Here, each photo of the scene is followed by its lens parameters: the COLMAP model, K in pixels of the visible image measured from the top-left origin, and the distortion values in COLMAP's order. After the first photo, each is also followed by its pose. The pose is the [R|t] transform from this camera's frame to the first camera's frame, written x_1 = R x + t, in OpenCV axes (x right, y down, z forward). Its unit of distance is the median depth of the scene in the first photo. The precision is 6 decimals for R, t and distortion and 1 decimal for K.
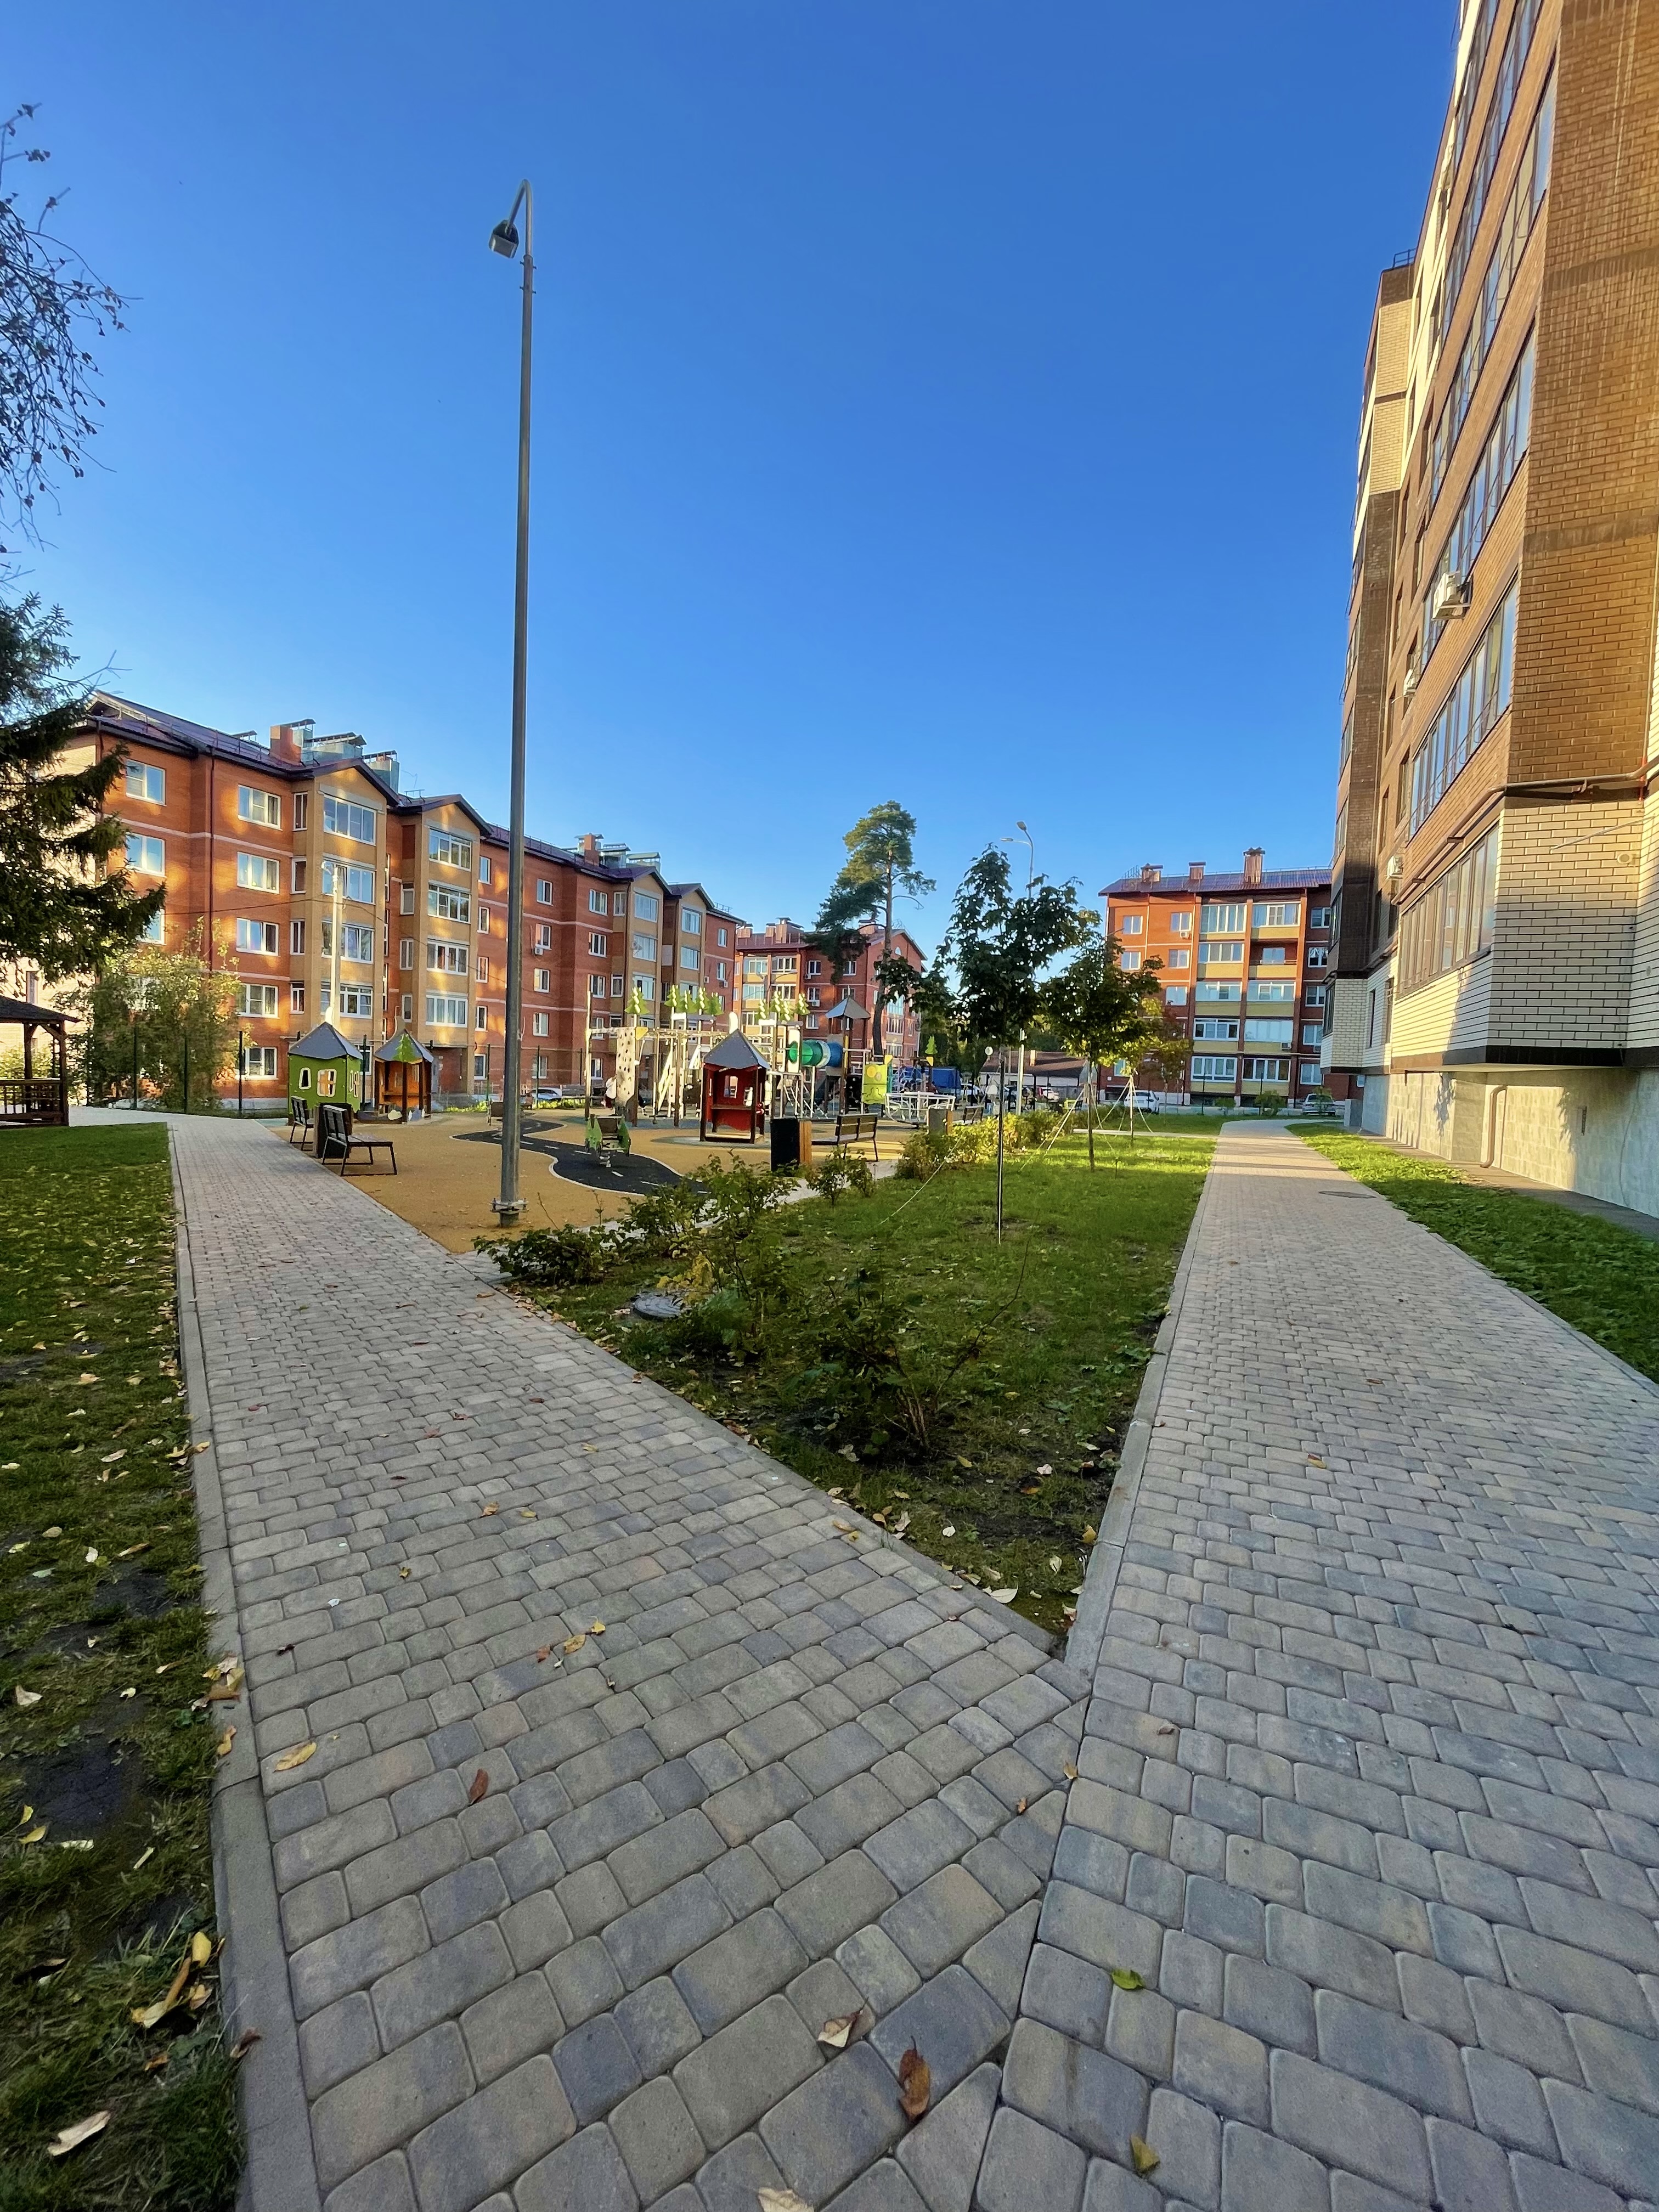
lens RADIAL K [[888.1, 0, 832.0], [0, 888.1, 1106.2], [0, 0, 1]] dist [-0.002753, -0.000458]
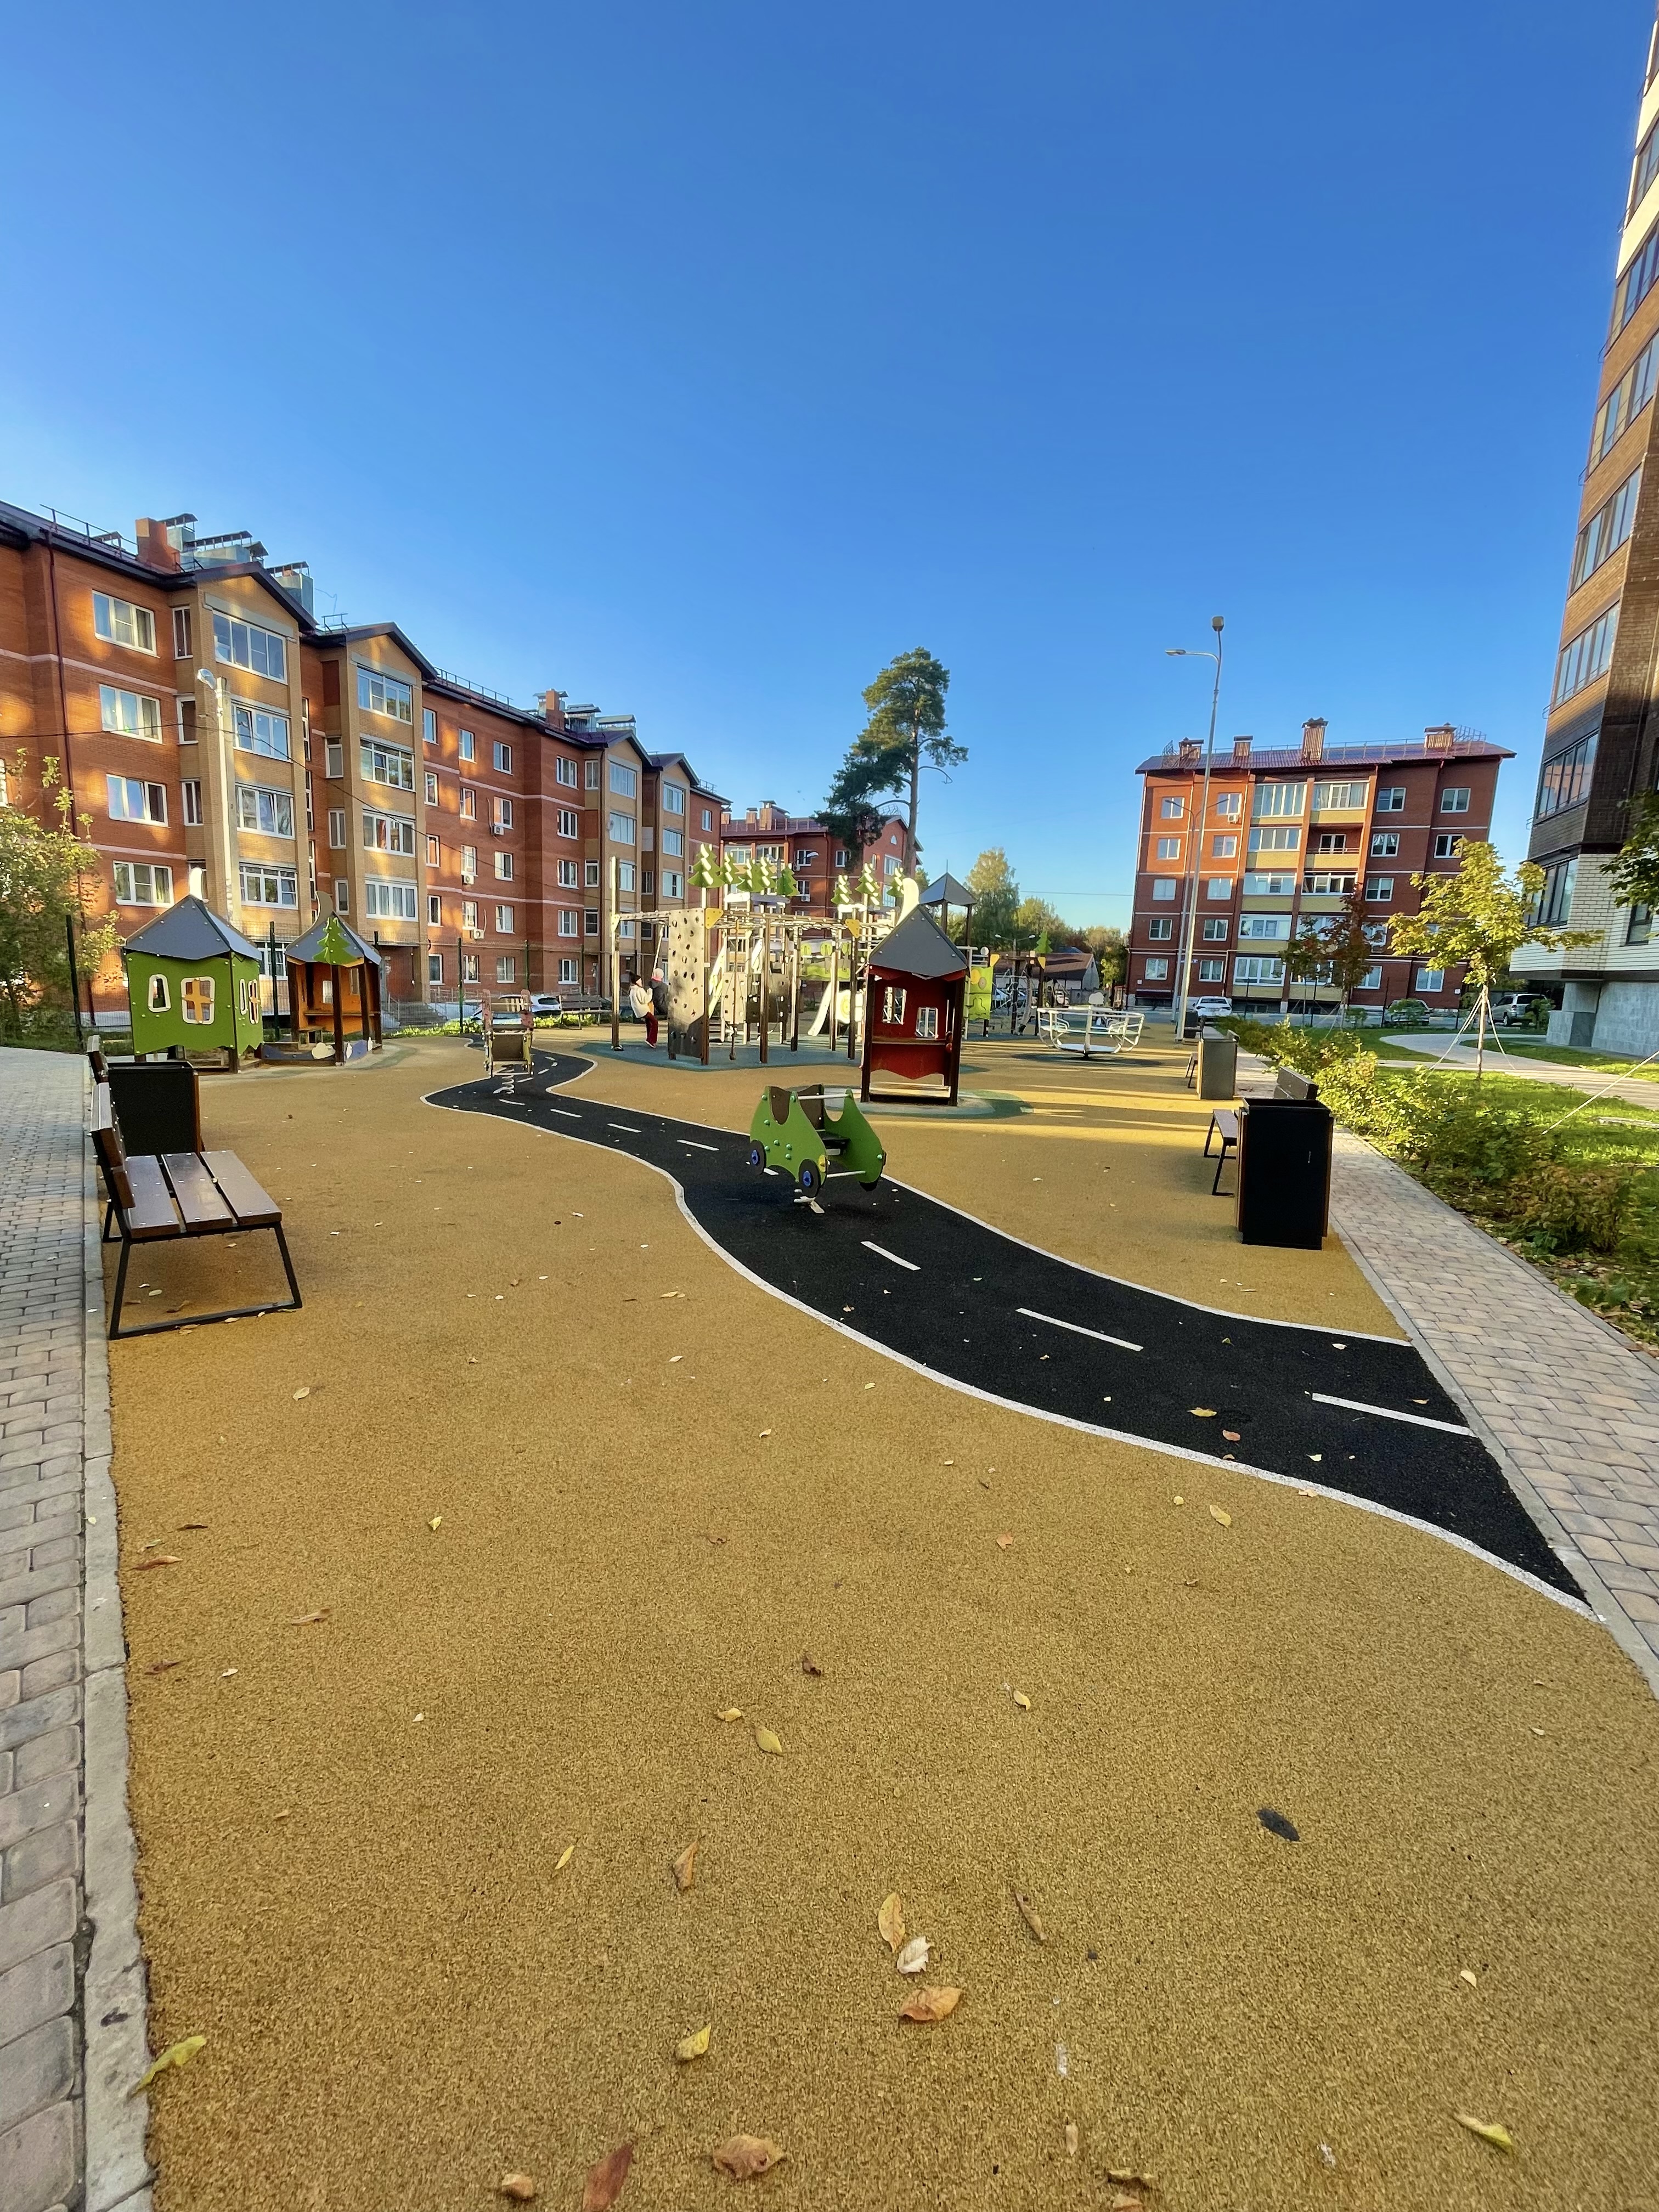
lens RADIAL K [[888.1, 0, 835.1], [0, 888.1, 1108.7], [0, 0, 1]] dist [-0.002753, -0.000458]
pose [[0.998818, -0.008142, 0.047924, -0.063679], [0.002722, 0.993693, 0.112100, -0.006981], [-0.048535, -0.111837, 0.992541, 0.139624]]
